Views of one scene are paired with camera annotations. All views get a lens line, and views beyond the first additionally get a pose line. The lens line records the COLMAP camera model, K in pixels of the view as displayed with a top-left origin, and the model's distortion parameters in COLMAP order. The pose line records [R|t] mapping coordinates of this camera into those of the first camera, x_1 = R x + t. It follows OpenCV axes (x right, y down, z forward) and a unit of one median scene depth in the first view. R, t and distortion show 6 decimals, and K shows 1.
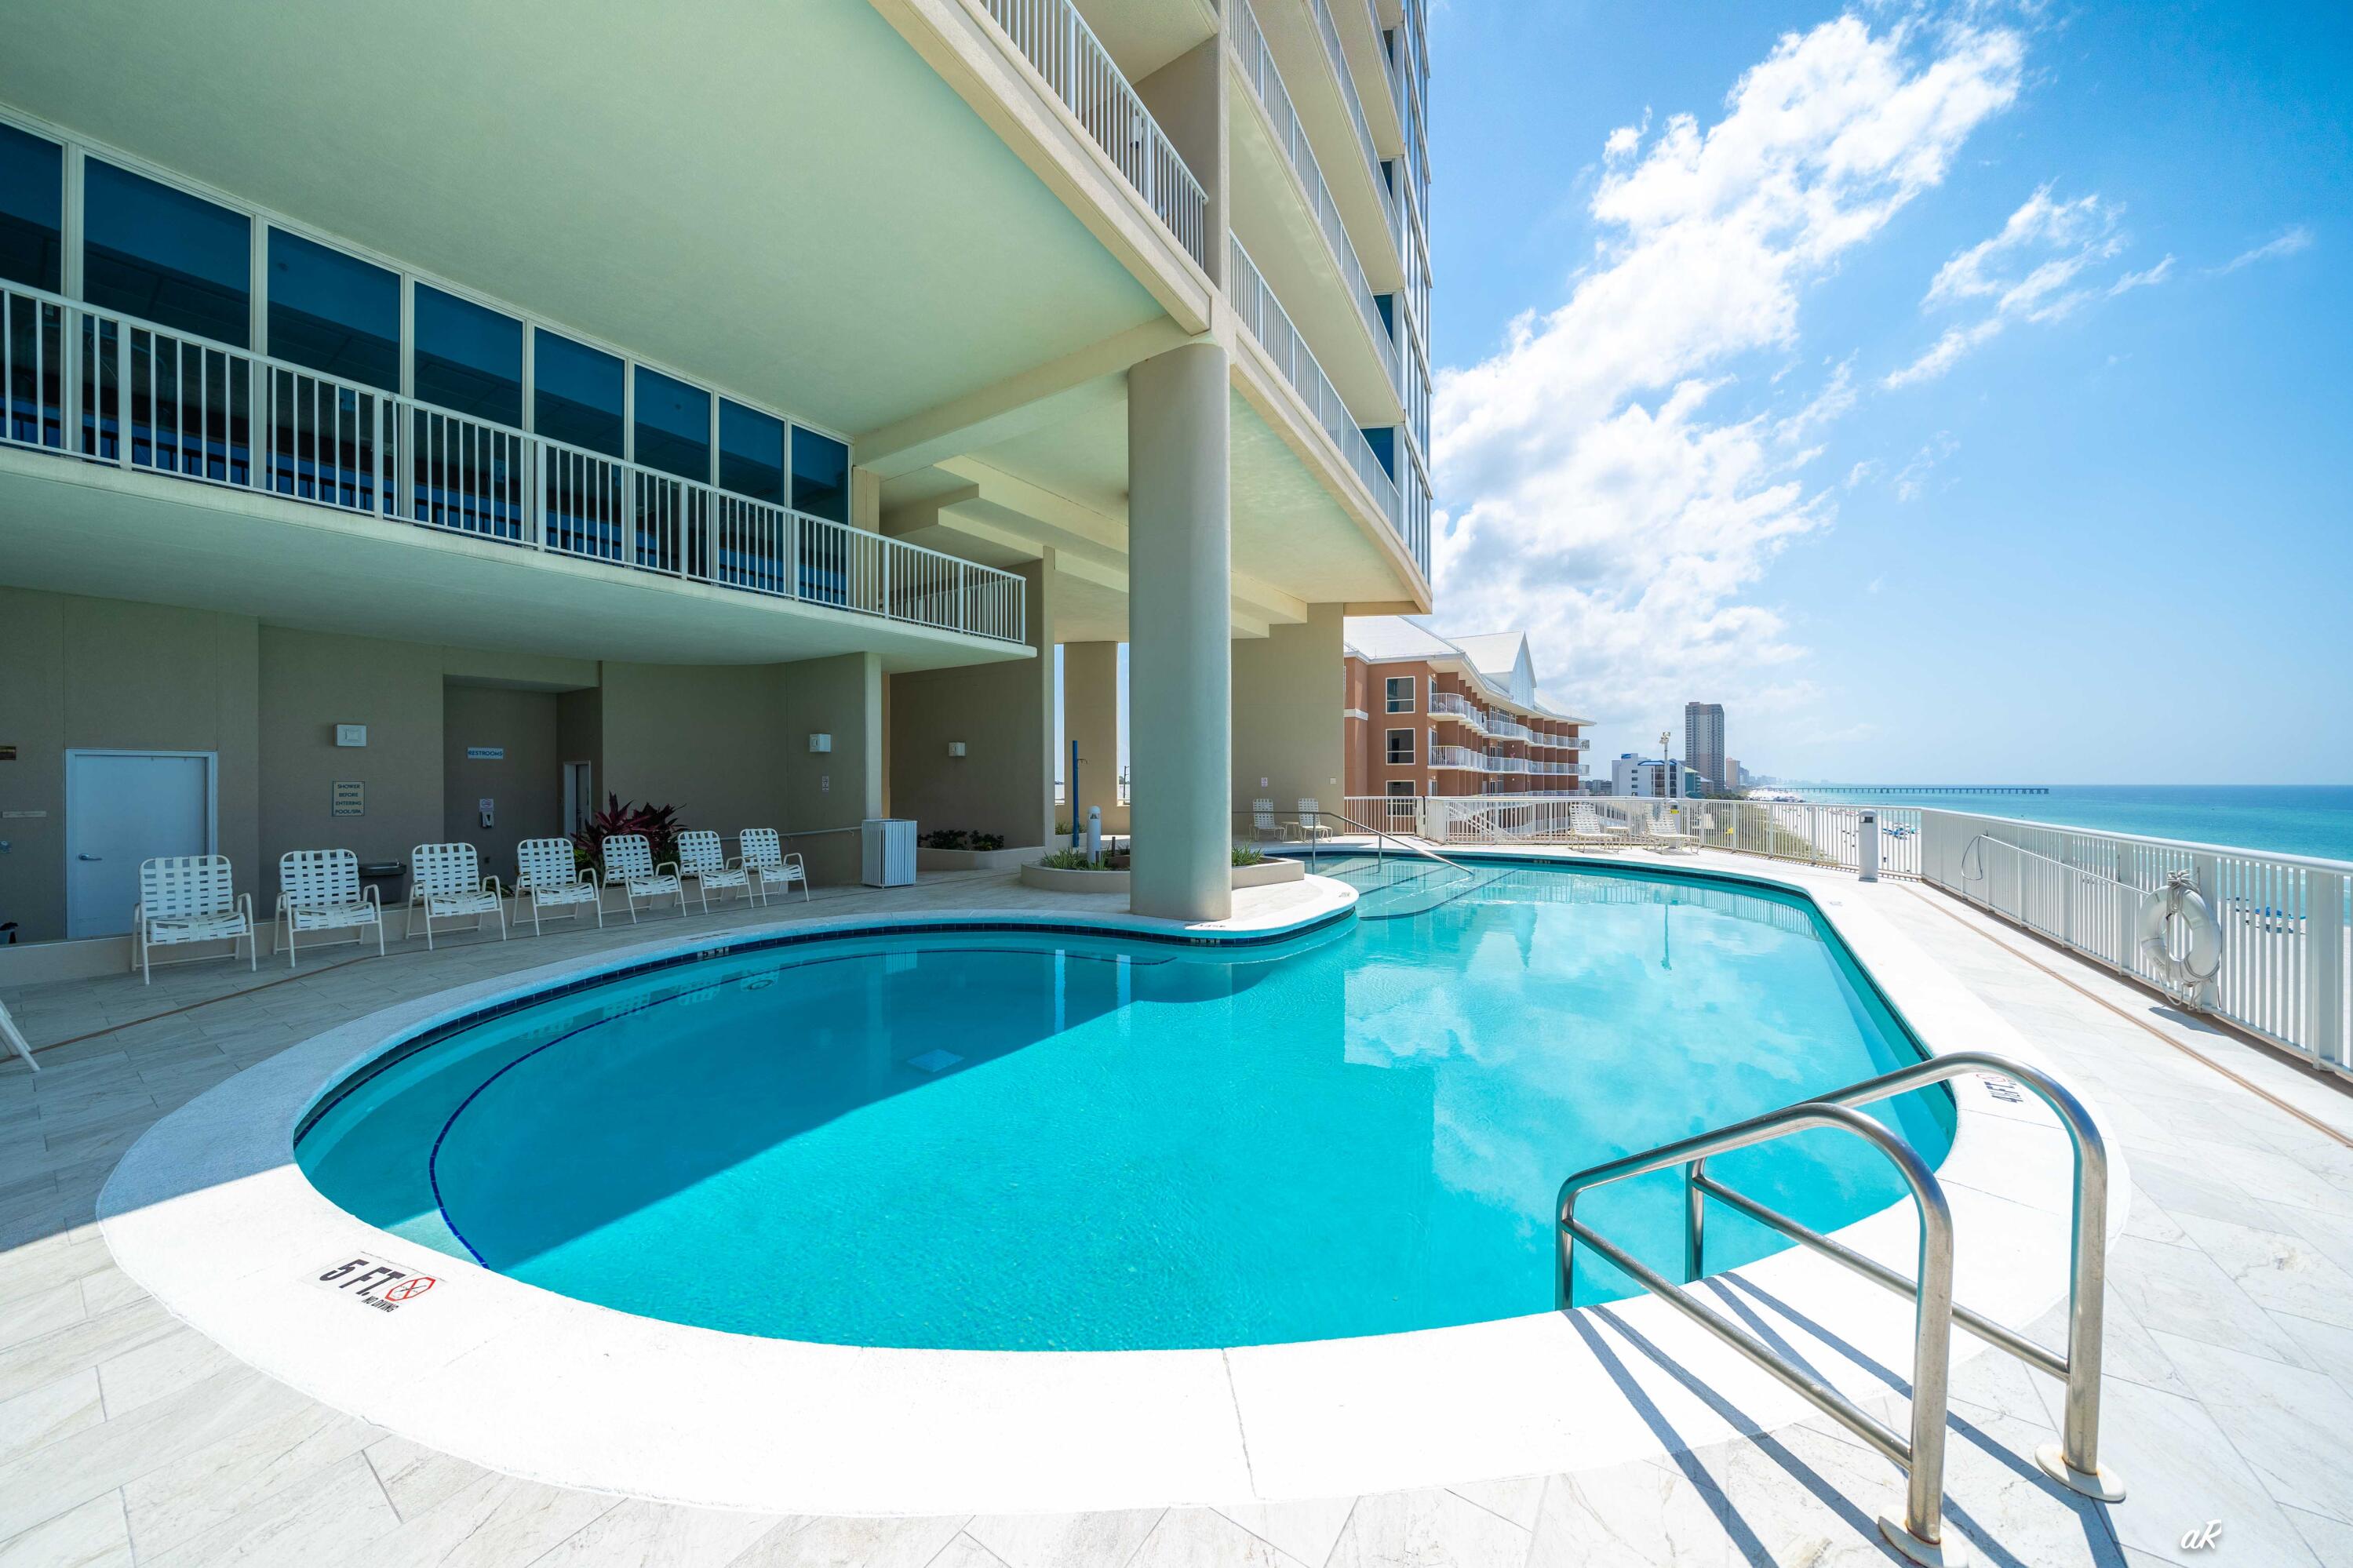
lens RADIAL K [[806.8, 0, 1176.5], [0, 806.8, 784.0], [0, 0, 1]] dist [-0.001120, -0.000033]
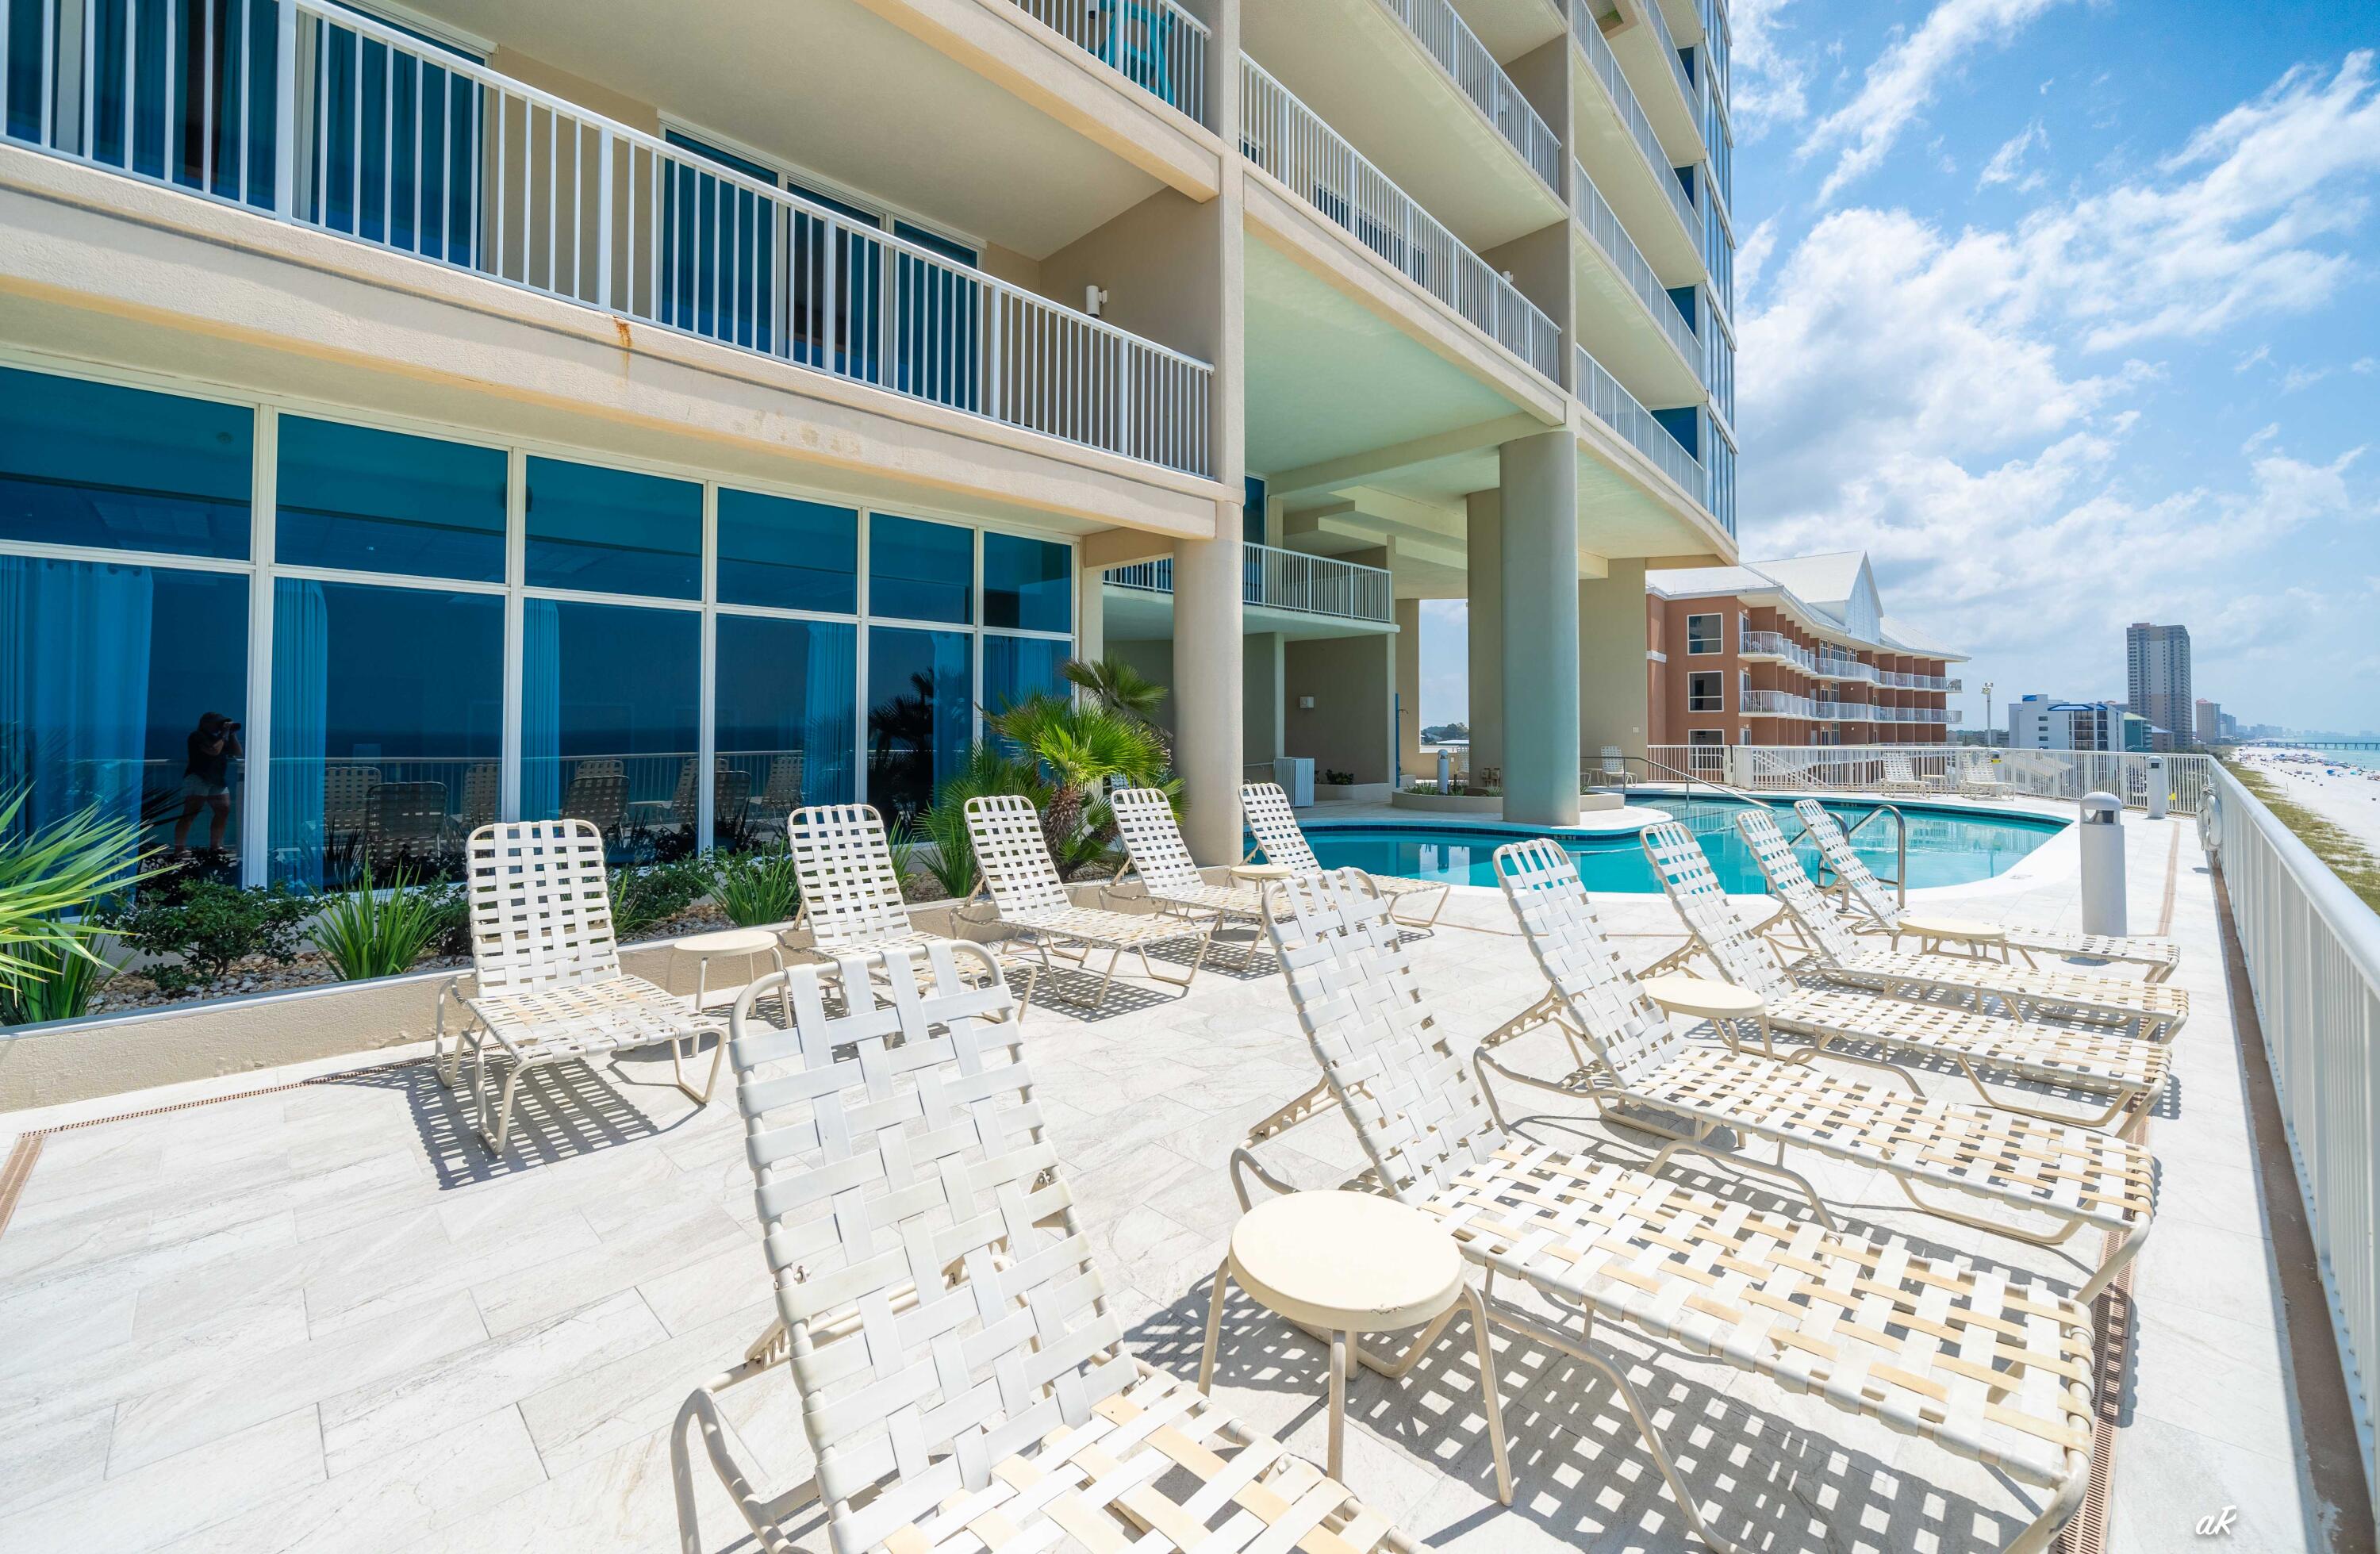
lens RADIAL K [[976.9, 0, 1220.8], [0, 976.9, 704.8], [0, 0, 1]] dist [0.021105, 0.000056]
pose [[0.982518, -0.002283, -0.186152, -0.049013], [-0.003055, 0.999592, -0.028383, 0.001031], [0.186141, 0.028455, 0.982111, -0.173100]]
